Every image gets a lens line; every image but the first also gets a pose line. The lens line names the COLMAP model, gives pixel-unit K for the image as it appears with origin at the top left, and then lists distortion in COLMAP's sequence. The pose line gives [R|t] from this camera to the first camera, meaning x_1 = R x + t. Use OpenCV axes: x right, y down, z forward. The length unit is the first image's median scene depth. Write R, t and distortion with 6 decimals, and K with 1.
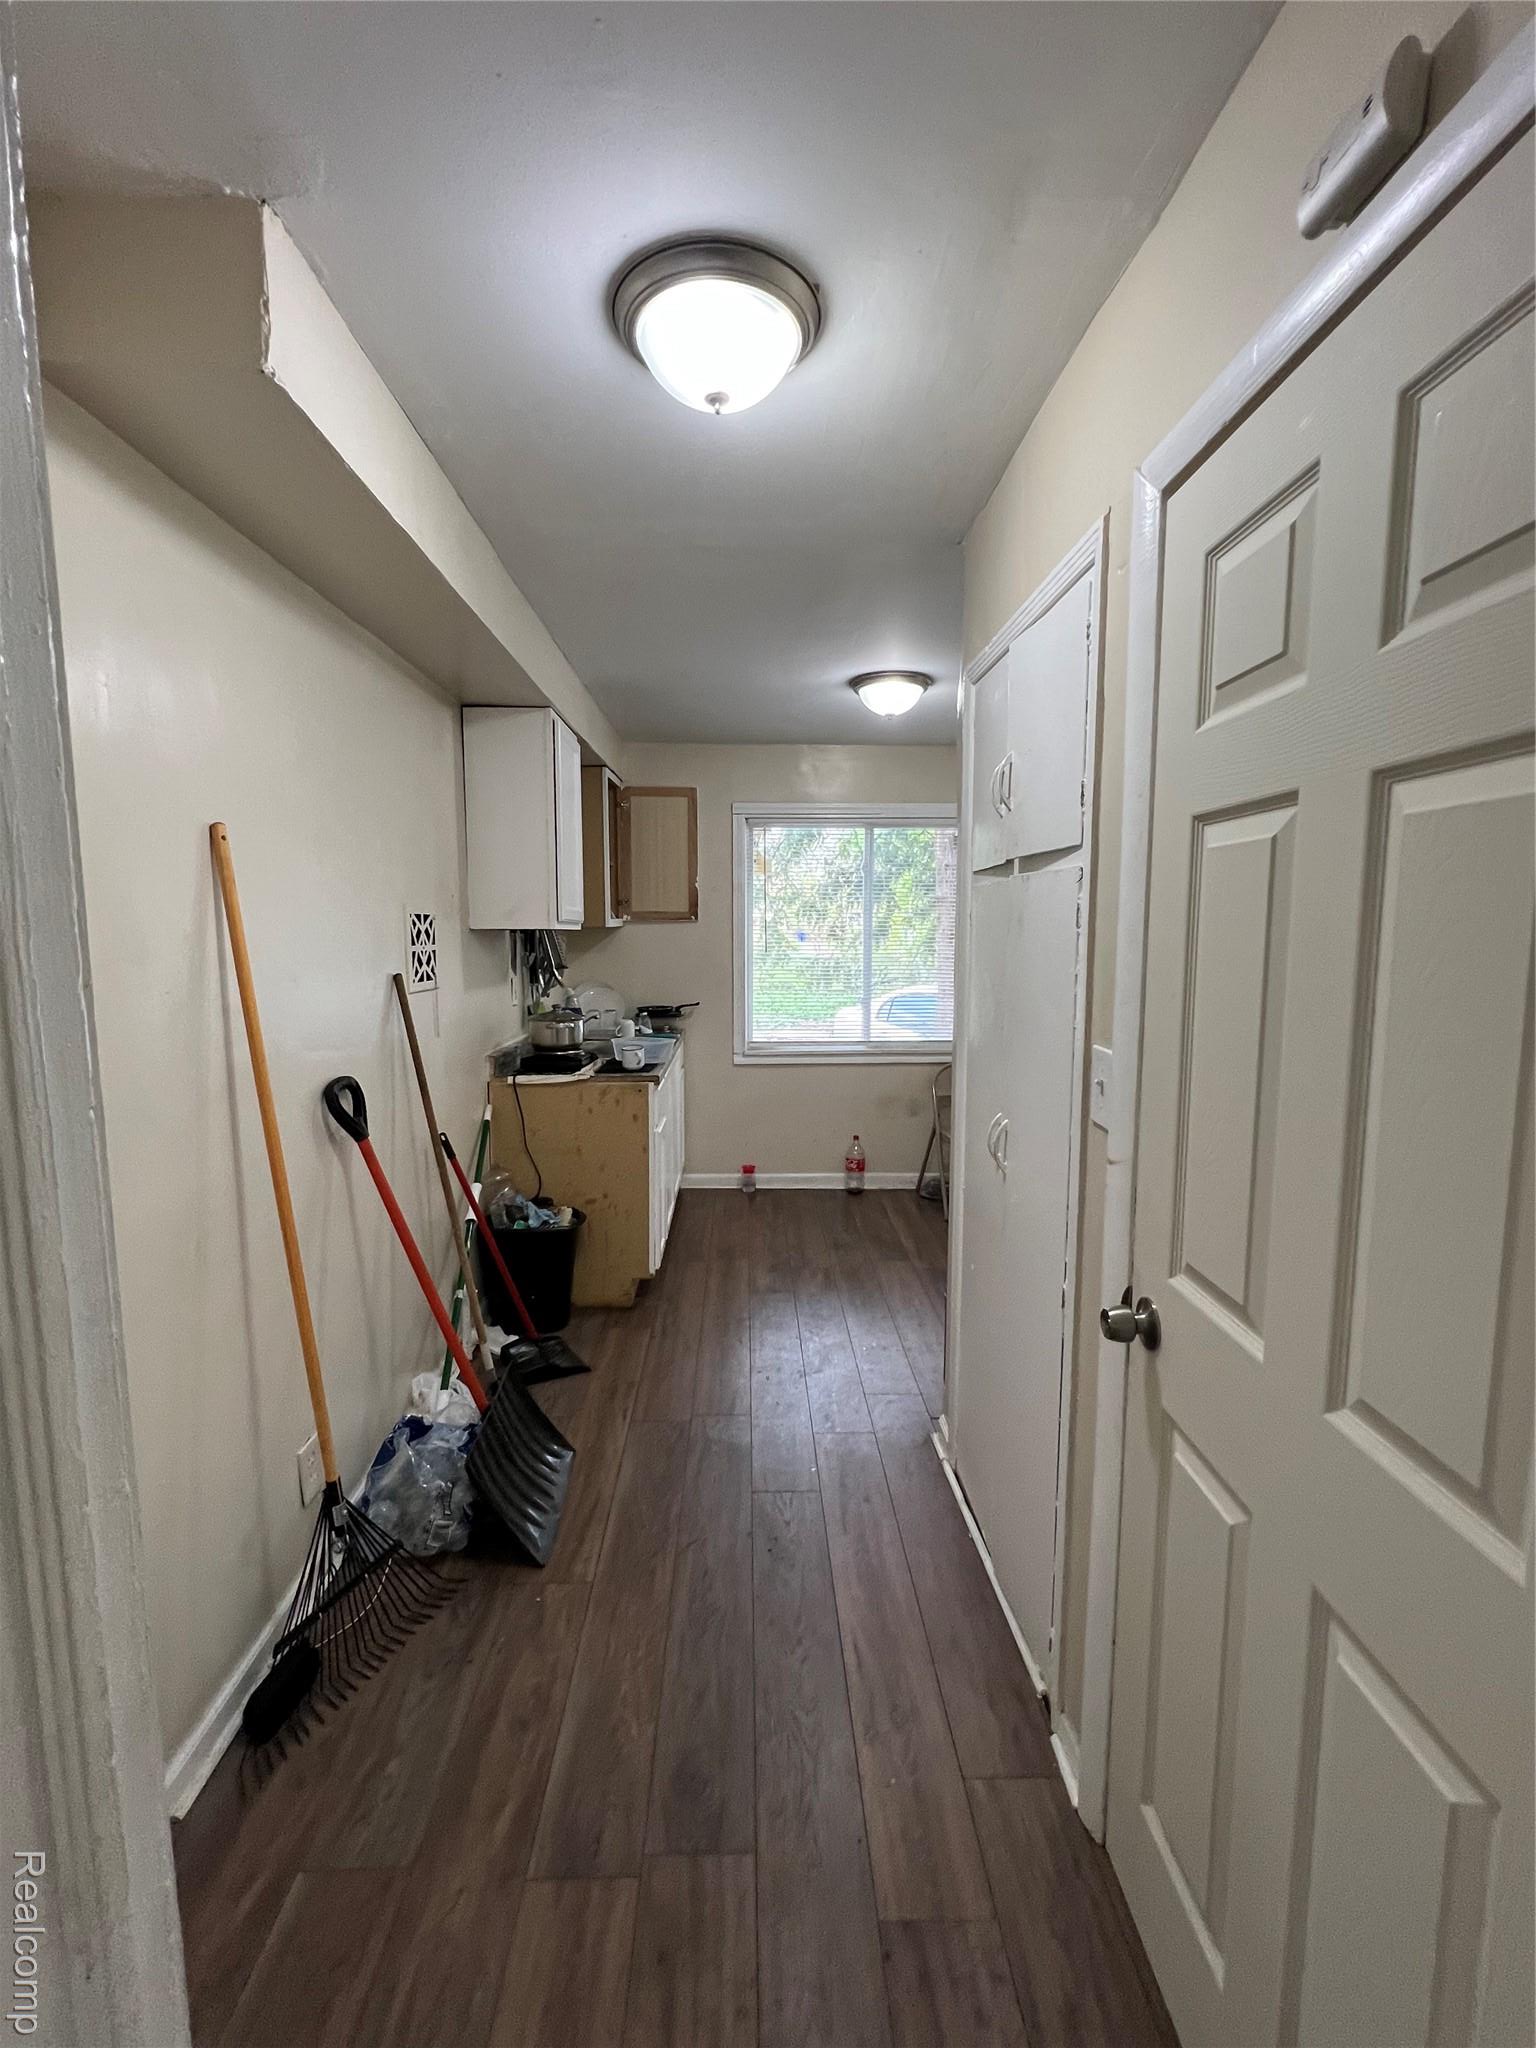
lens RADIAL K [[831.2, 0, 764.7], [0, 831.2, 1023.0], [0, 0, 1]] dist [-0.000662, 0.000019]
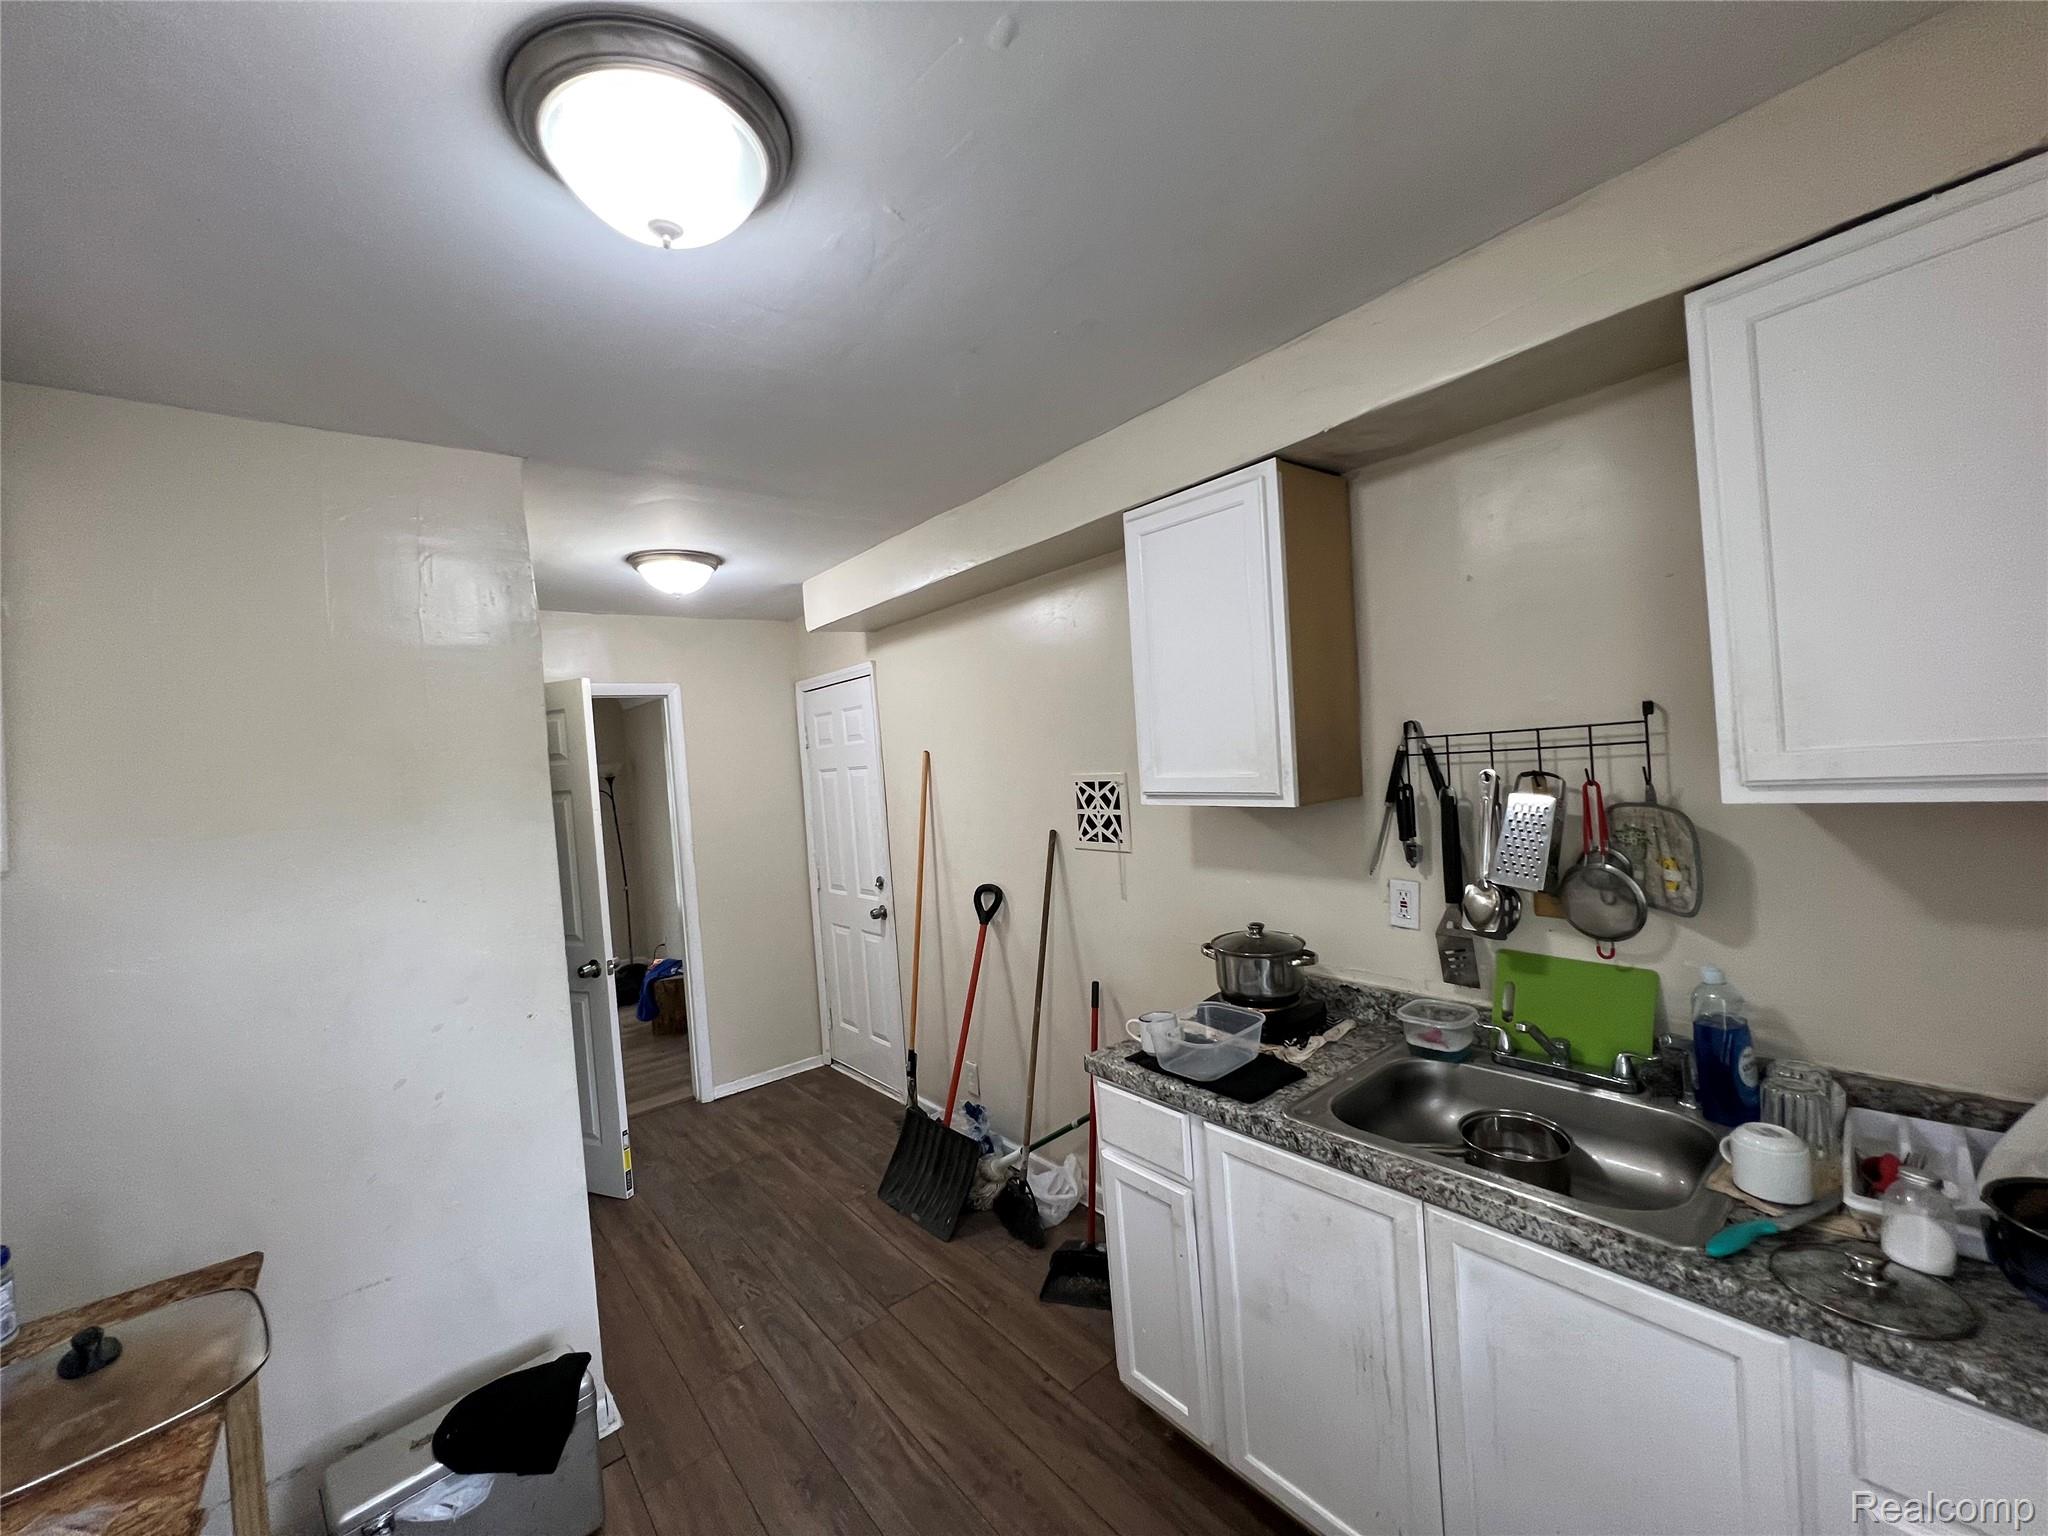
lens RADIAL K [[824.6, 0, 1028.2], [0, 824.6, 762.6], [0, 0, 1]] dist [-0.001758, -0.000062]
pose [[-0.778483, 0.077890, -0.622815, 0.419941], [0.006518, 0.993220, 0.116066, -0.352420], [0.627632, 0.086296, -0.773712, 2.219896]]
